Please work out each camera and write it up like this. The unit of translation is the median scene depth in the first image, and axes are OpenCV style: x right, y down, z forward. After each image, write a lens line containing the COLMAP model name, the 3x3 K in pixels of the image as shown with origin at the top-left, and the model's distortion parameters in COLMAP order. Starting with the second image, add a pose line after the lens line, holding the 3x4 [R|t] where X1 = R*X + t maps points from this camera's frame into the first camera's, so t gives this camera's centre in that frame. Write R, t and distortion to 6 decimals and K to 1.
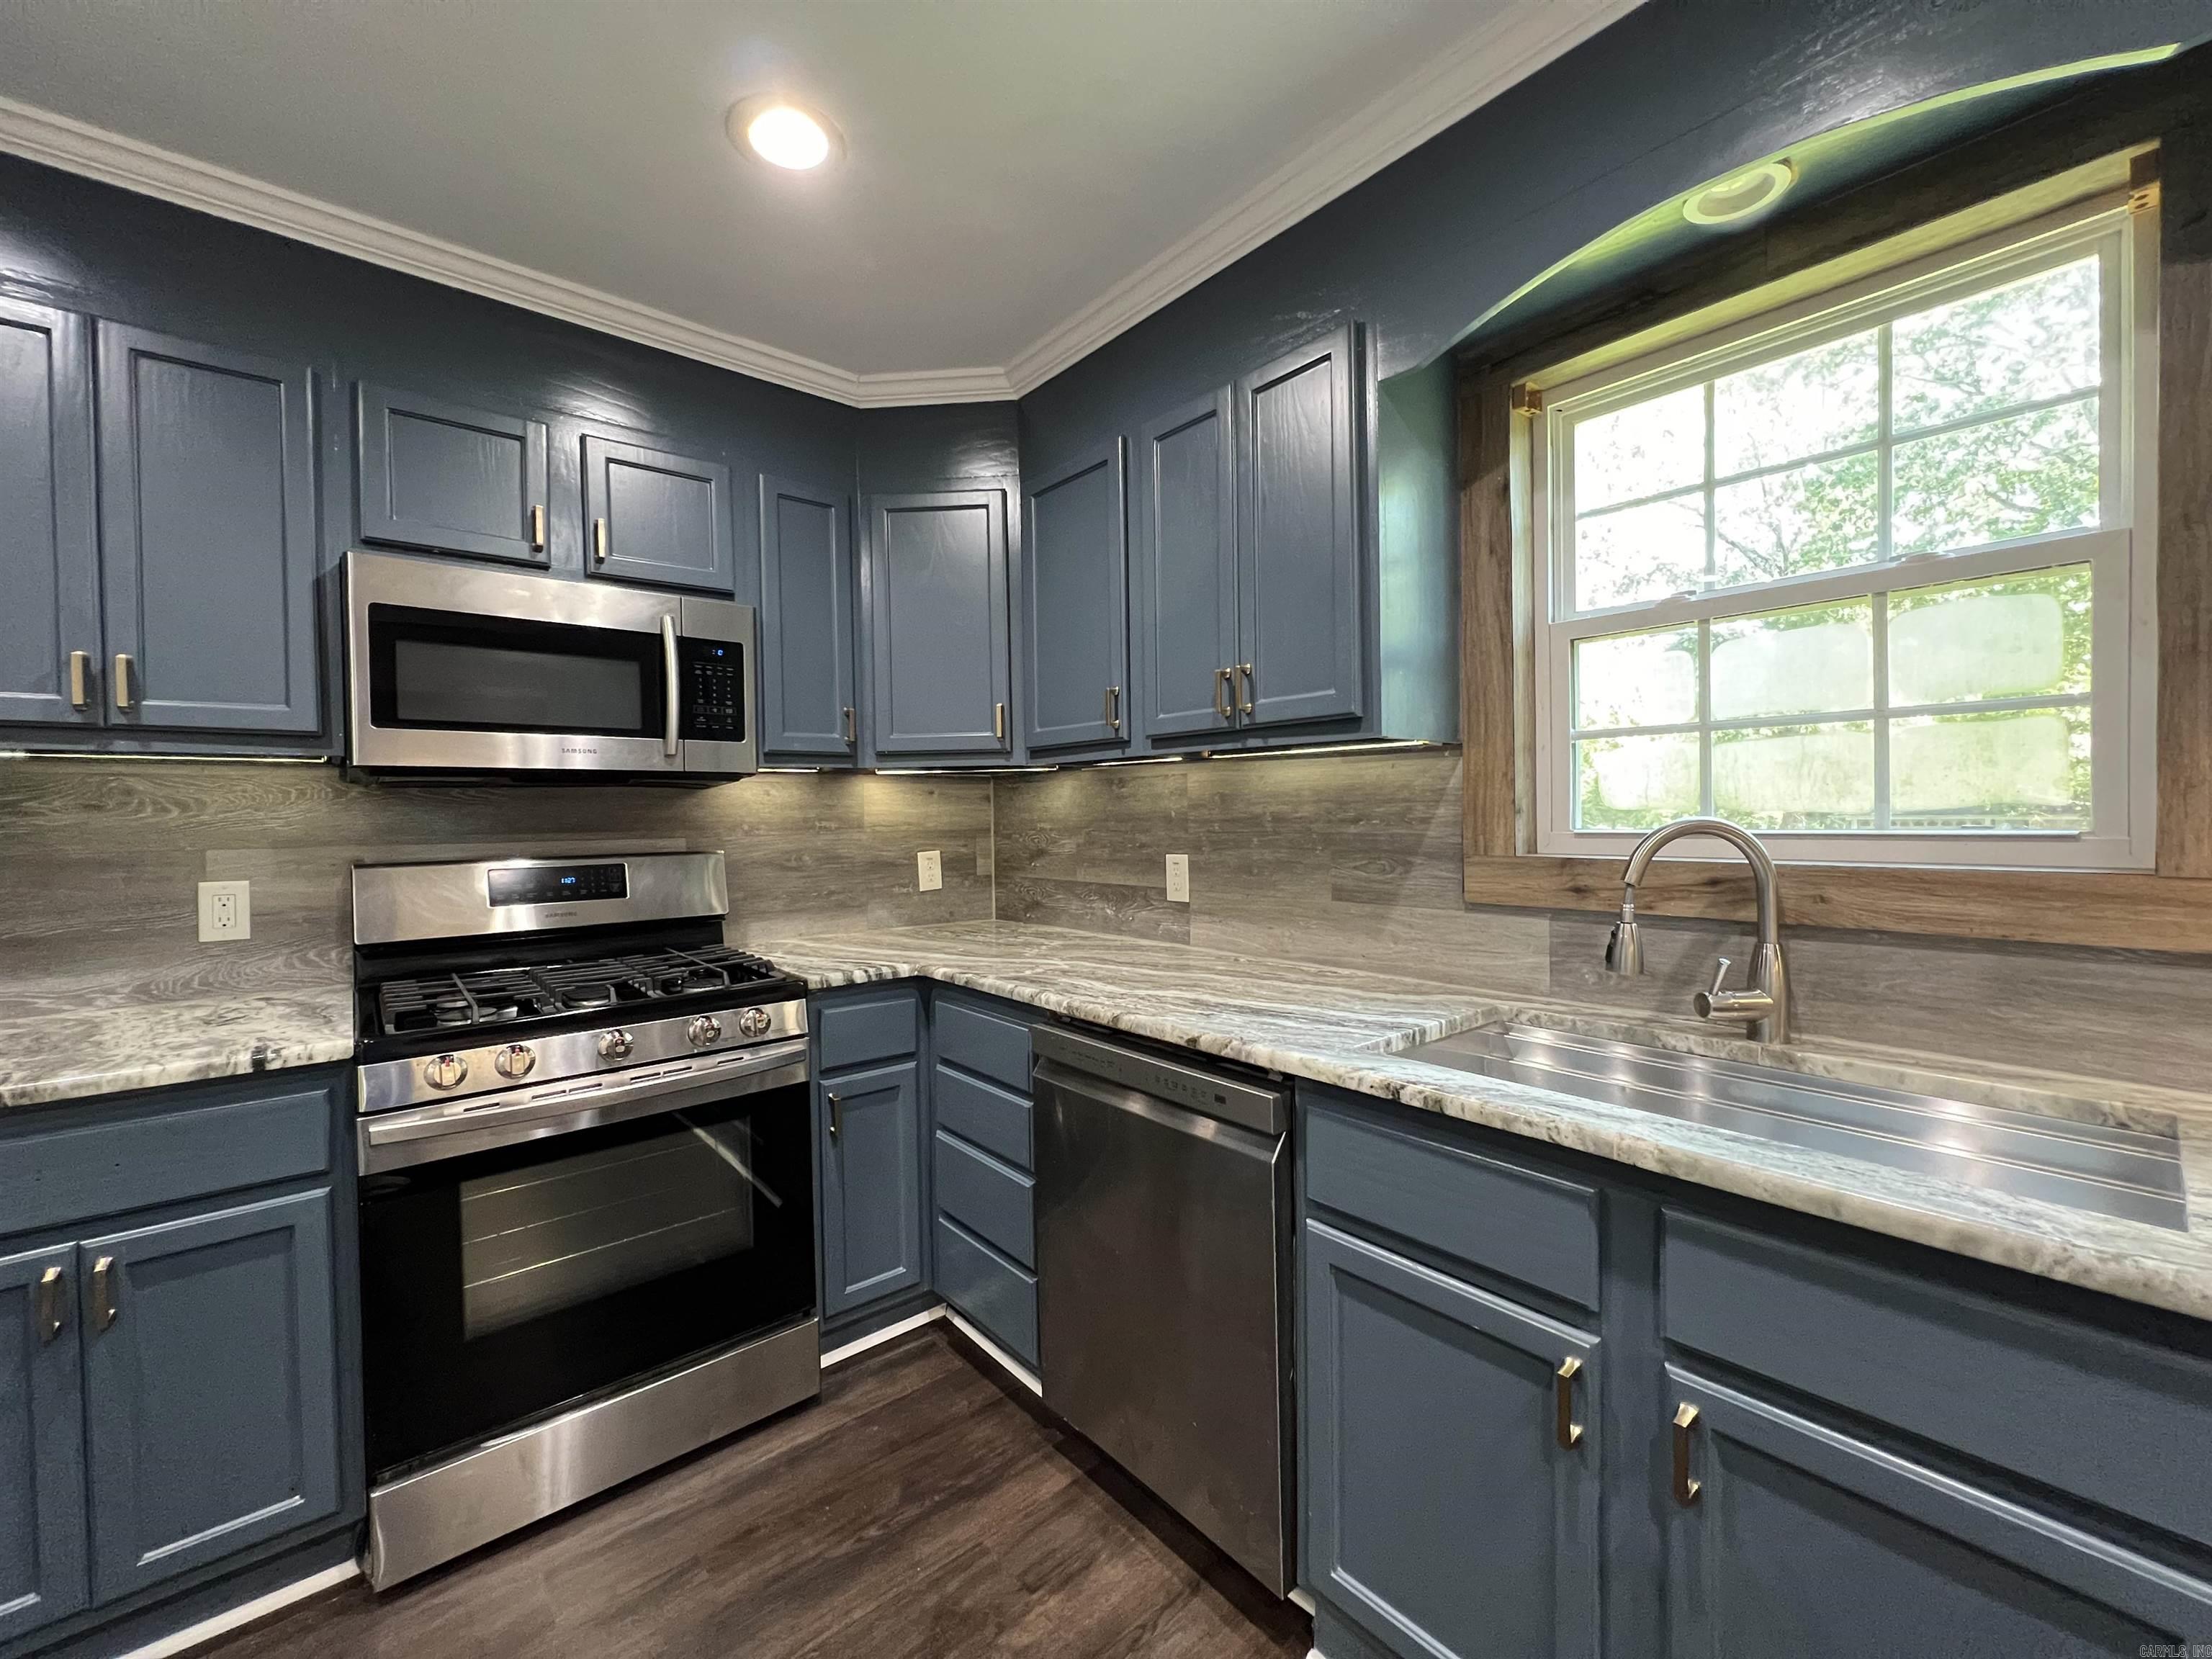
lens RADIAL K [[878.1, 0, 1115.7], [0, 878.1, 830.2], [0, 0, 1]] dist [0.000972, 0.000074]
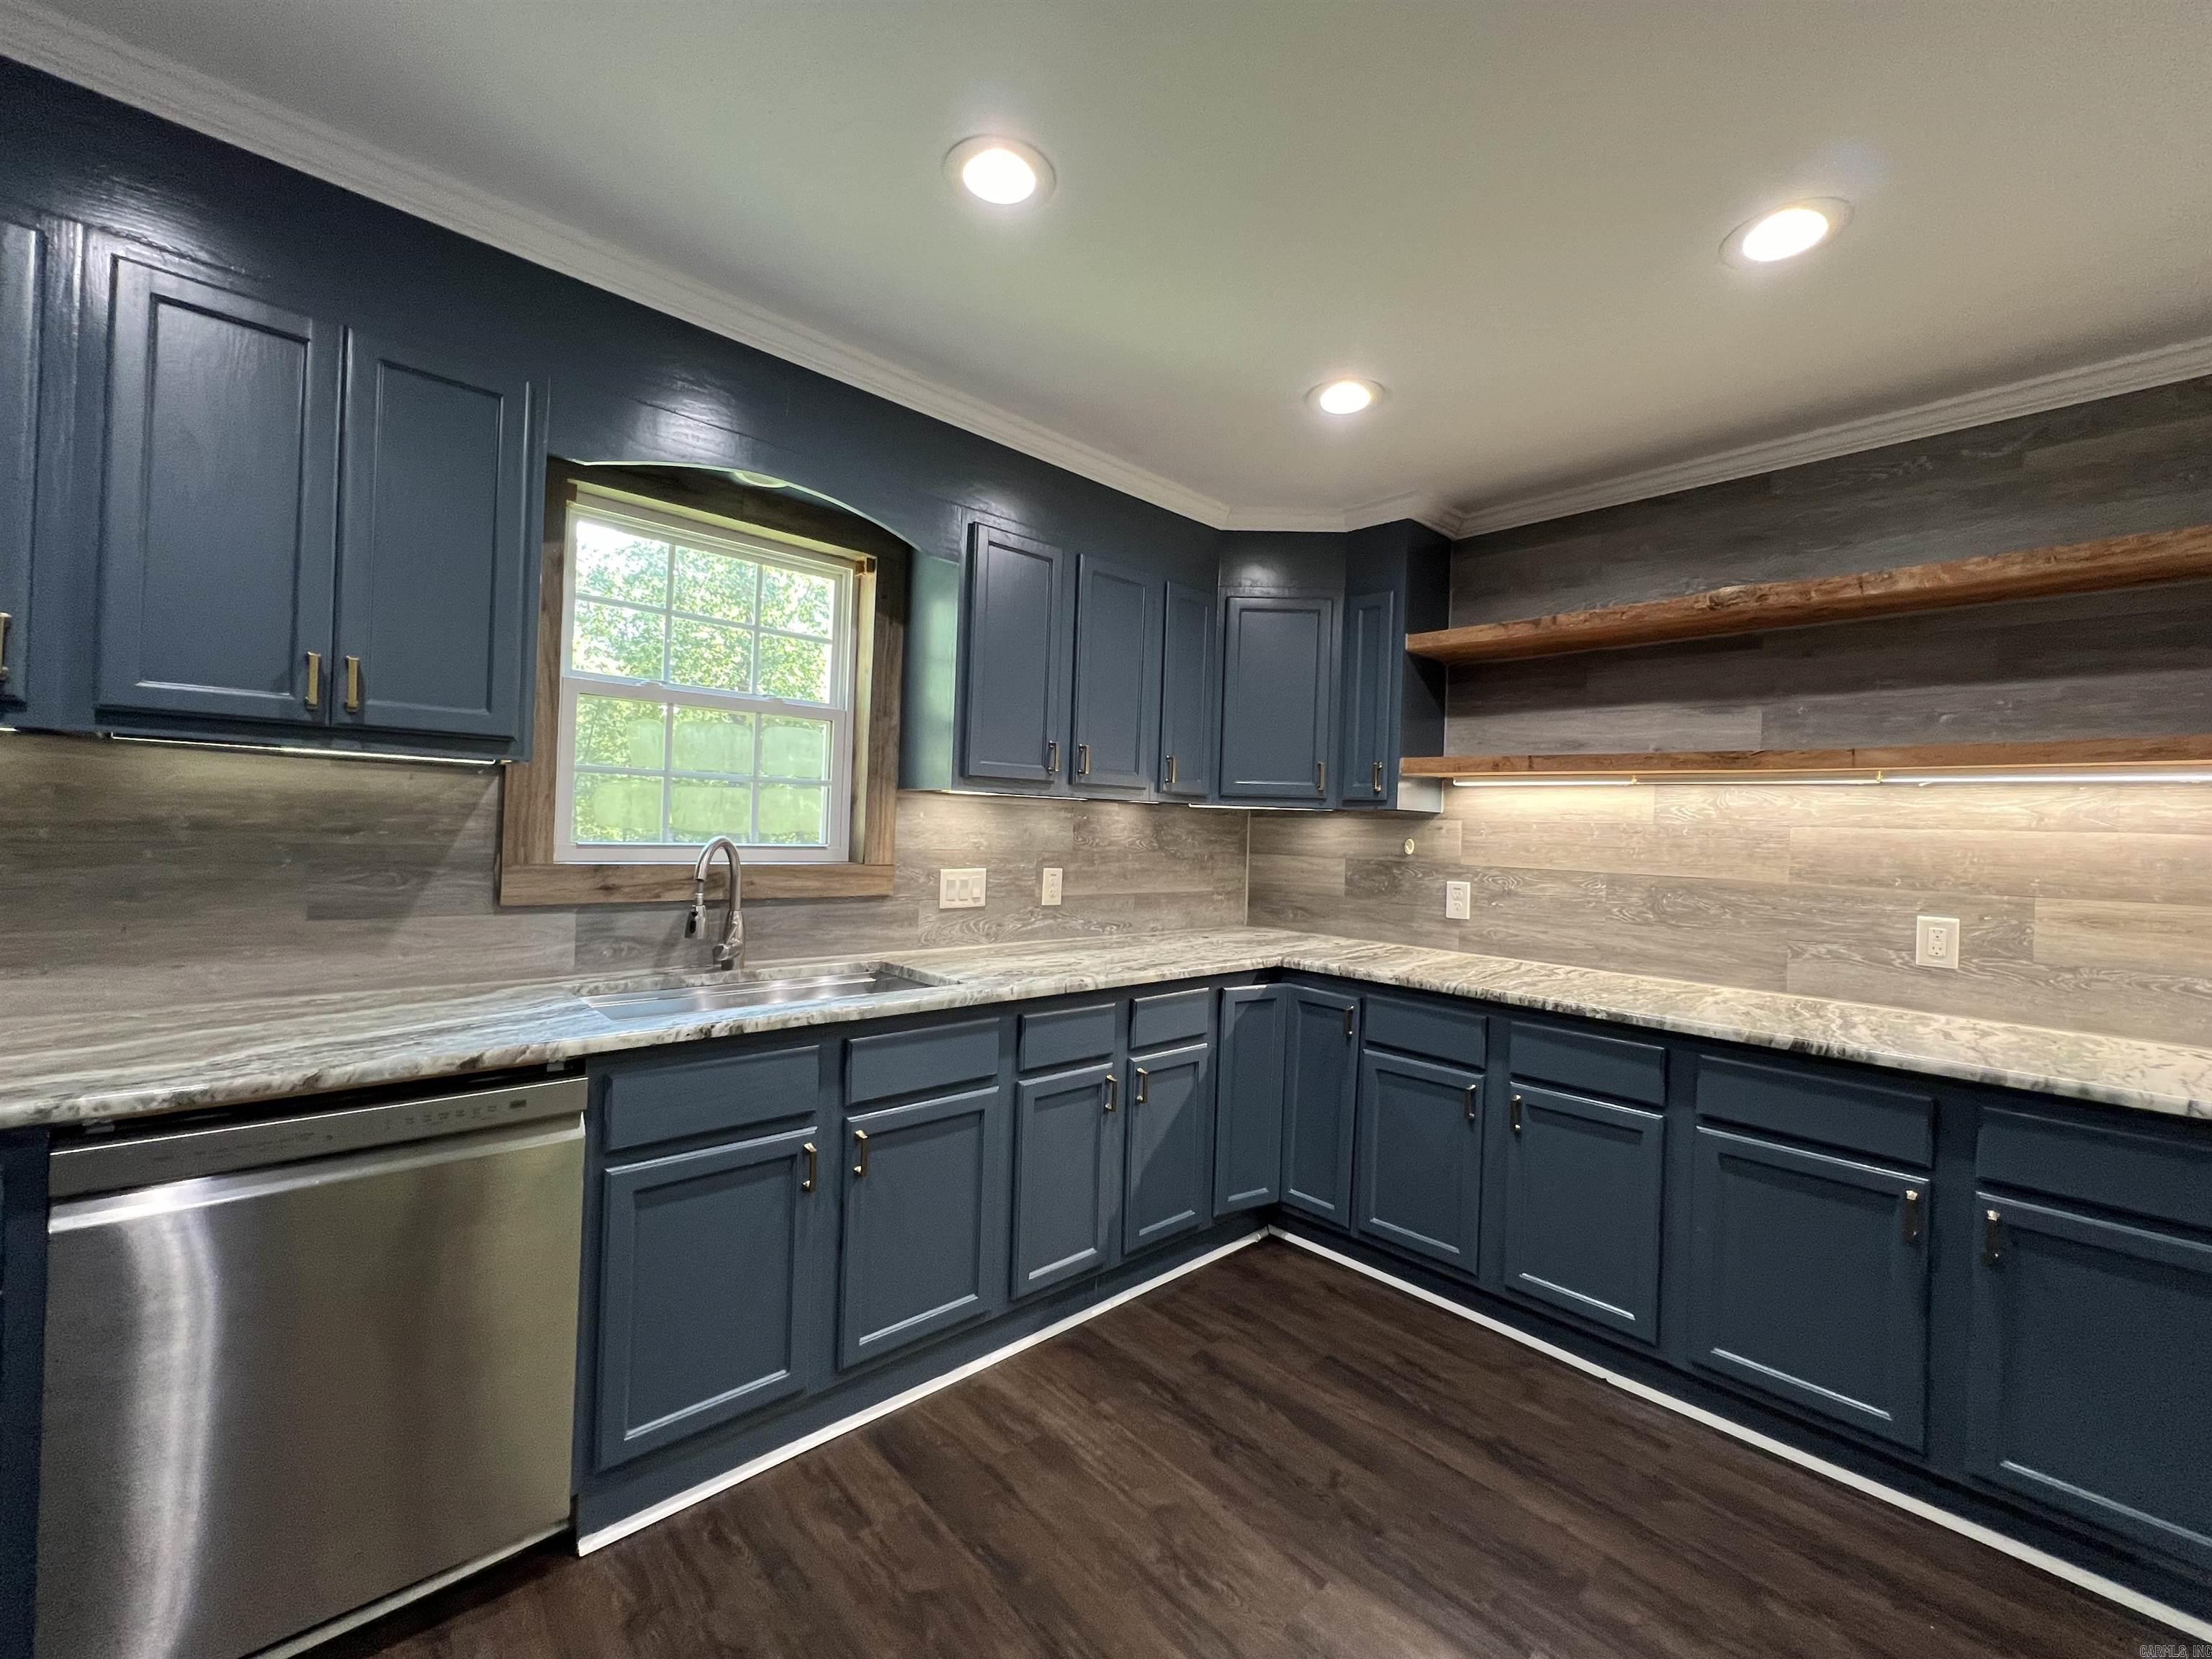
lens RADIAL K [[895.0, 0, 1102.8], [0, 895.0, 826.8], [0, 0, 1]] dist [-0.003150, 0.000632]
pose [[-0.026147, 0.007264, 0.999632, -0.800636], [-0.021700, 0.999734, -0.007832, -0.028808], [-0.999423, -0.021897, -0.025982, 0.269892]]
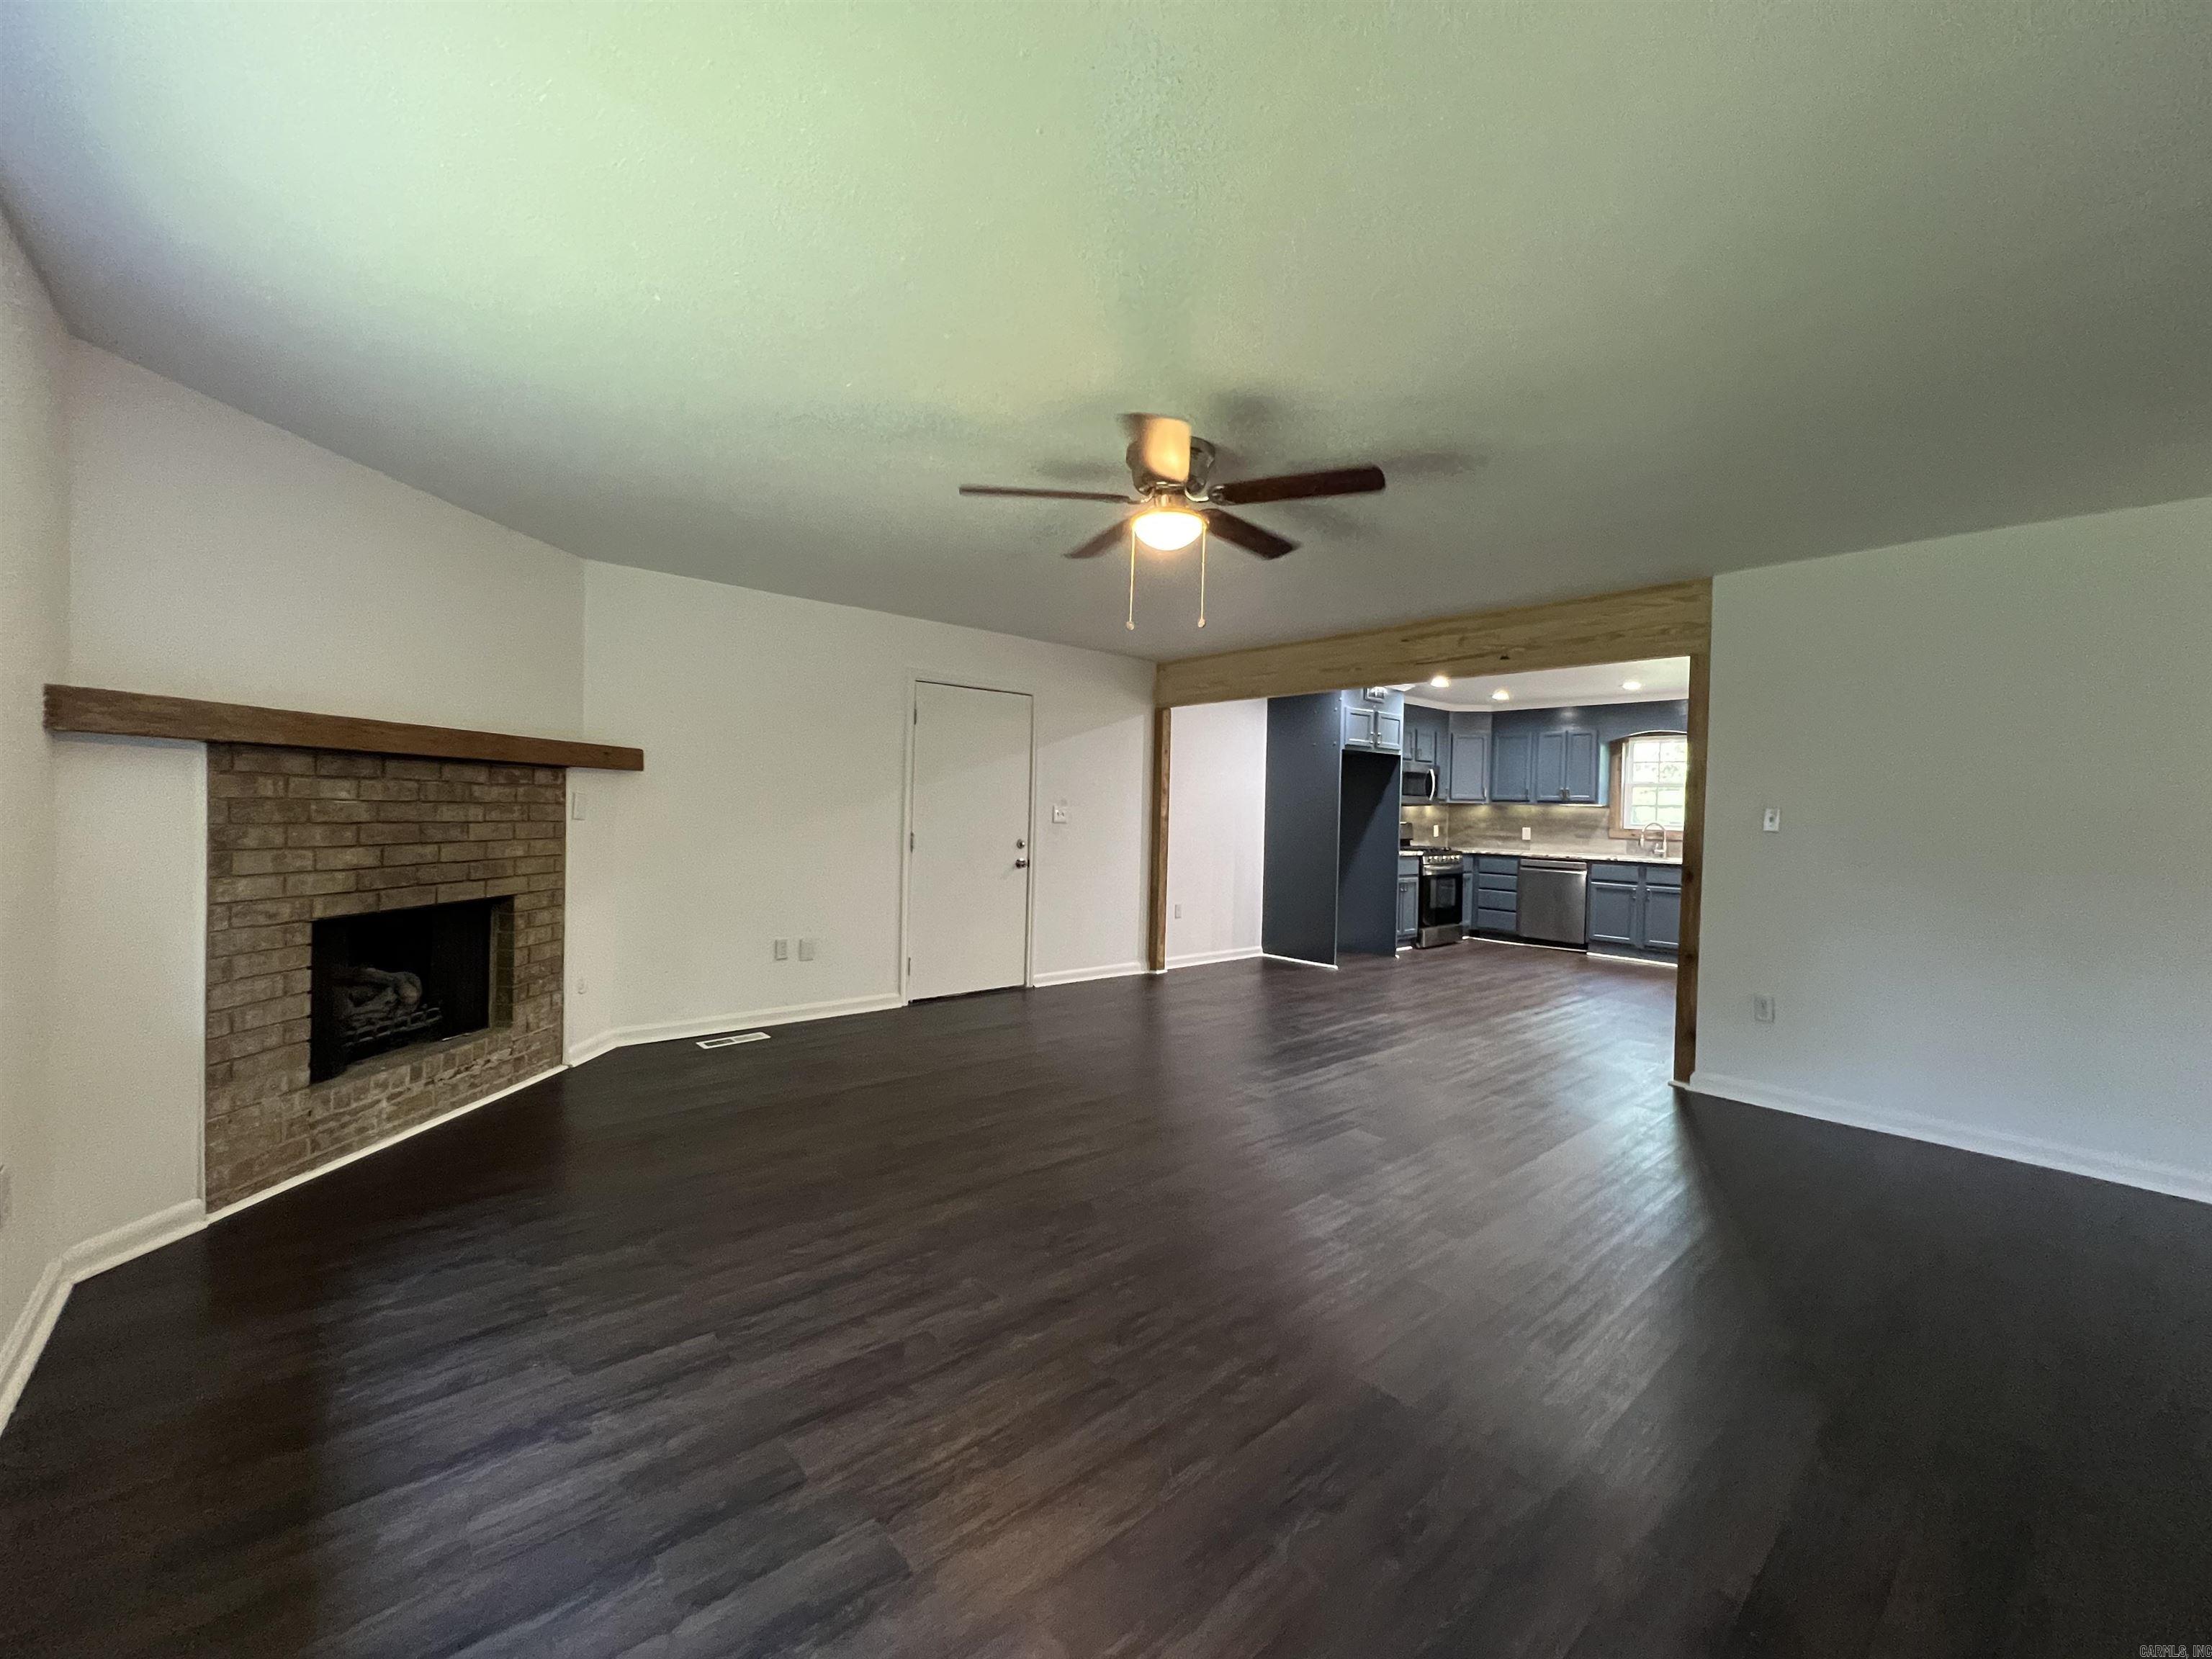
lens RADIAL K [[895.0, 0, 1103.5], [0, 895.0, 827.2], [0, 0, 1]] dist [-0.003150, 0.000632]
pose [[0.999393, 0.034529, 0.004635, -2.599931], [-0.034548, 0.999395, 0.004085, 0.105979], [-0.004491, -0.004242, 0.999981, -4.234298]]
